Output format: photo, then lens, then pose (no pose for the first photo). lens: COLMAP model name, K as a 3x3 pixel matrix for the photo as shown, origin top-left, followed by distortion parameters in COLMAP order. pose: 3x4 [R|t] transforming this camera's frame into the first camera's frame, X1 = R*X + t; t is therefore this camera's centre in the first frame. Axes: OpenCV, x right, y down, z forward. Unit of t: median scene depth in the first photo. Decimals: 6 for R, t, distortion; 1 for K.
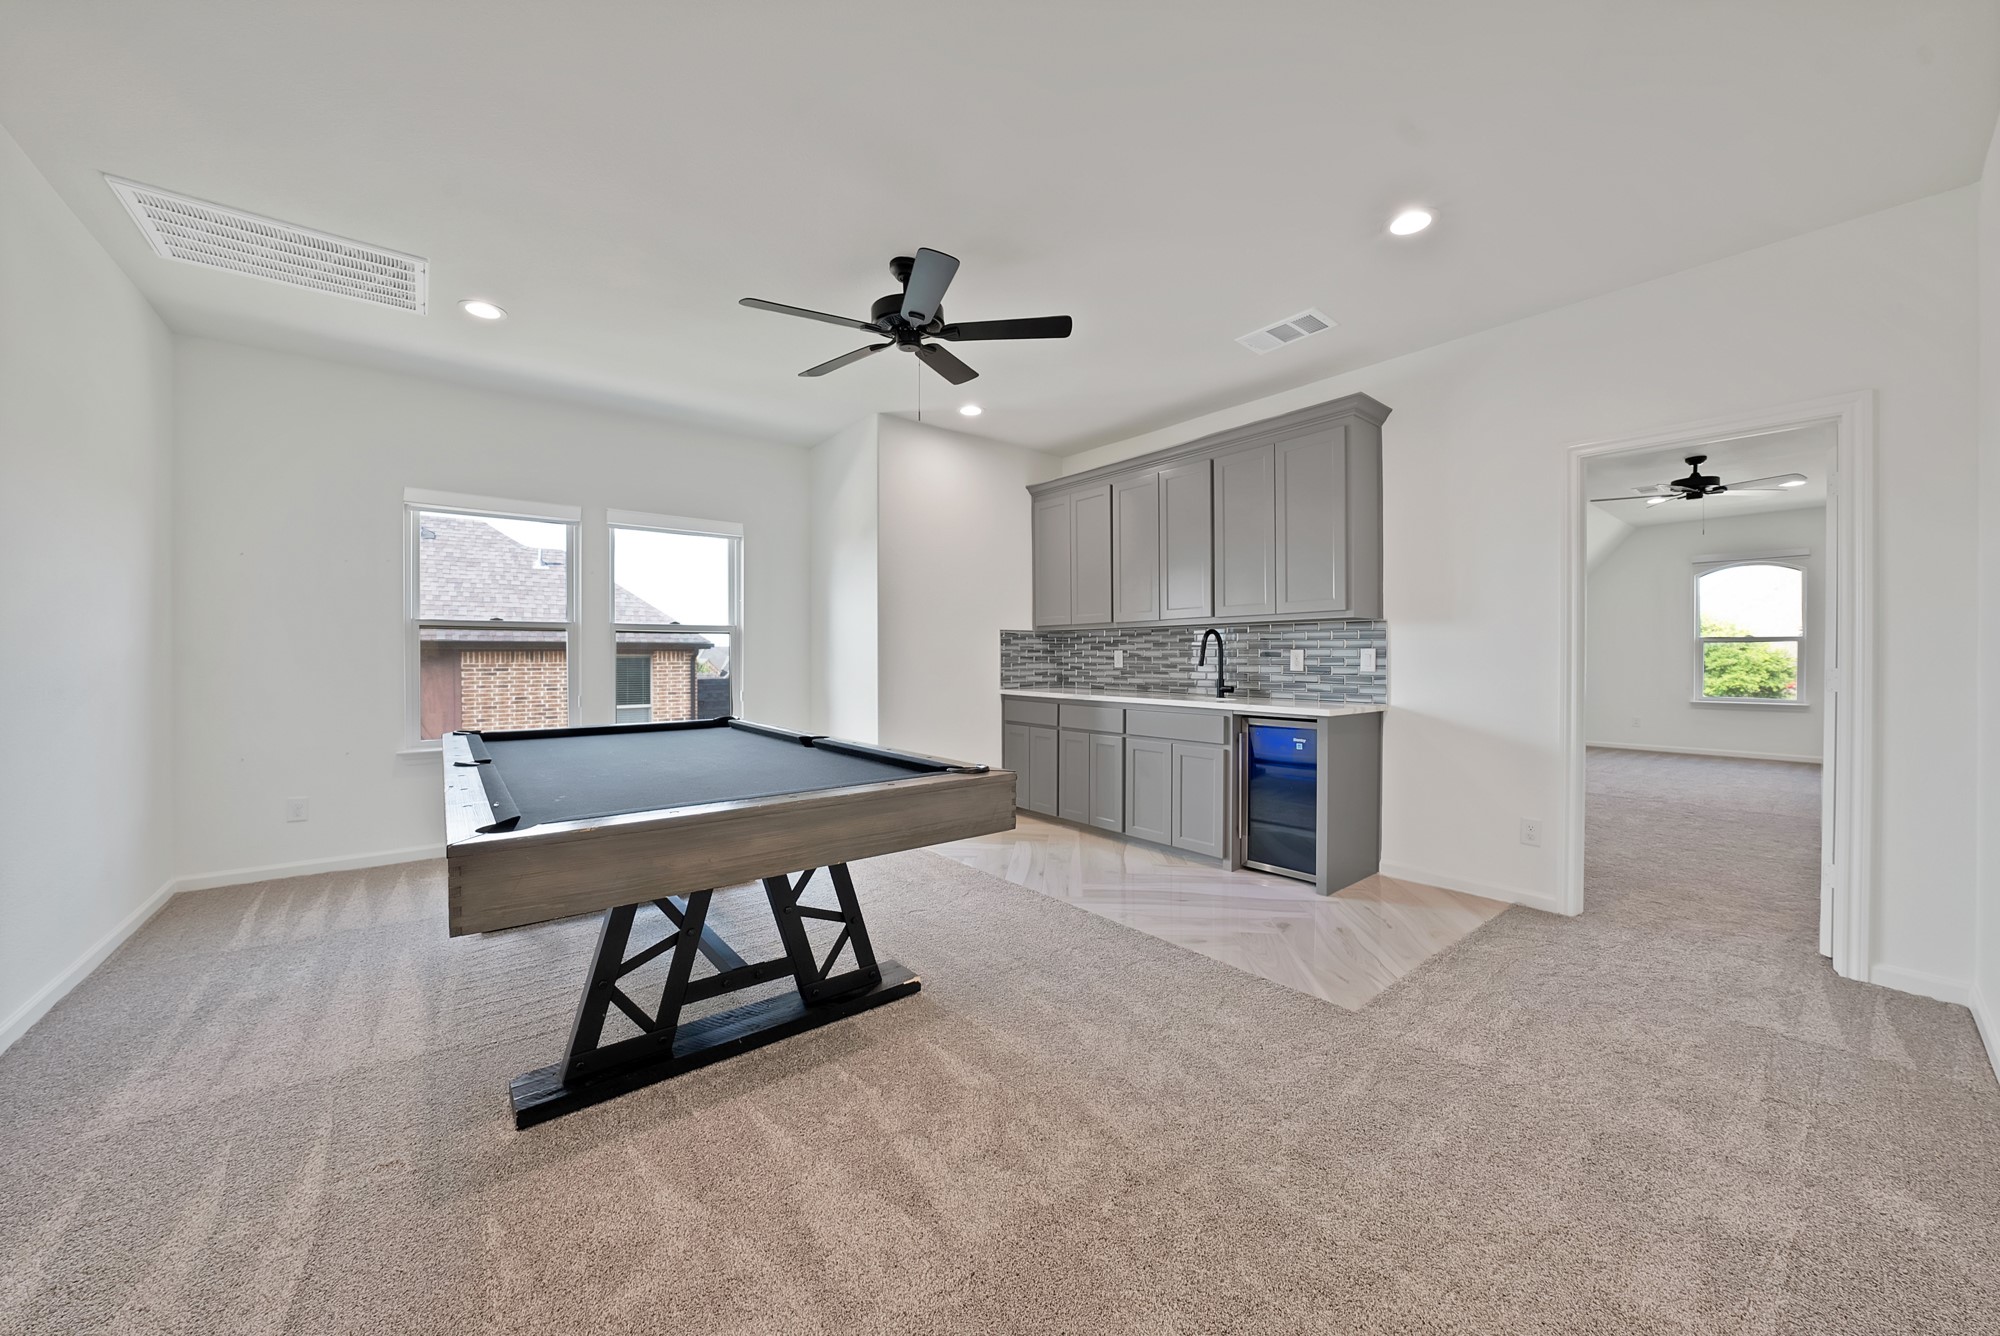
lens RADIAL K [[715.5, 0, 1000.0], [0, 715.5, 668.0], [0, 0, 1]] dist [-0.028779, 0.006592]
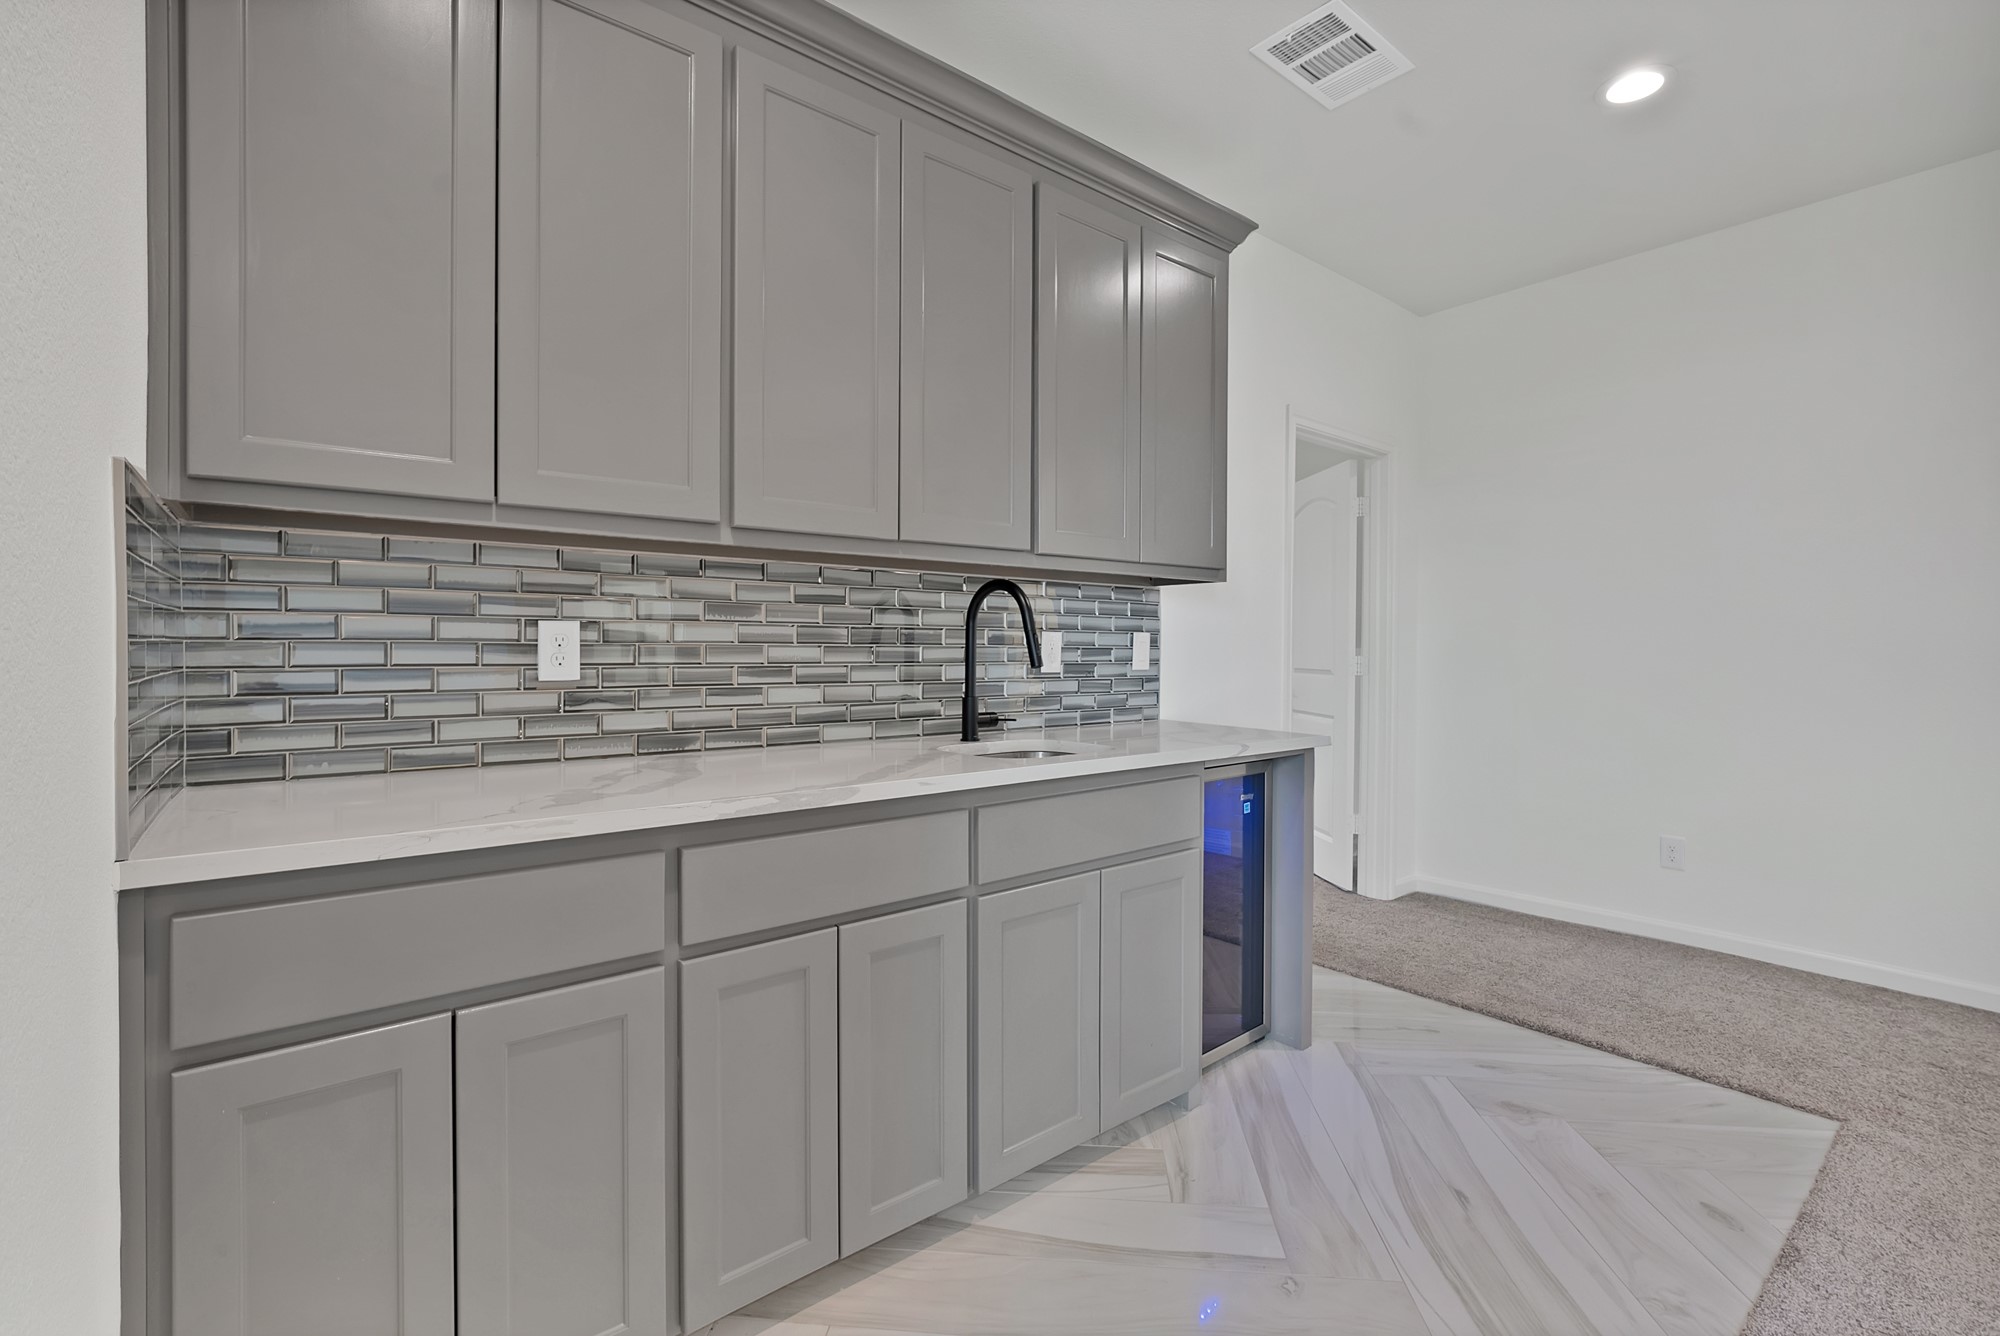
lens RADIAL K [[879.0, 0, 999.5], [0, 879.0, 654.9], [0, 0, 1]] dist [-0.001748, -0.000060]
pose [[-0.011592, -0.002432, 0.999930, -0.219808], [0.016332, 0.999863, 0.002621, -0.010778], [-0.999799, 0.016361, -0.011551, 1.007496]]
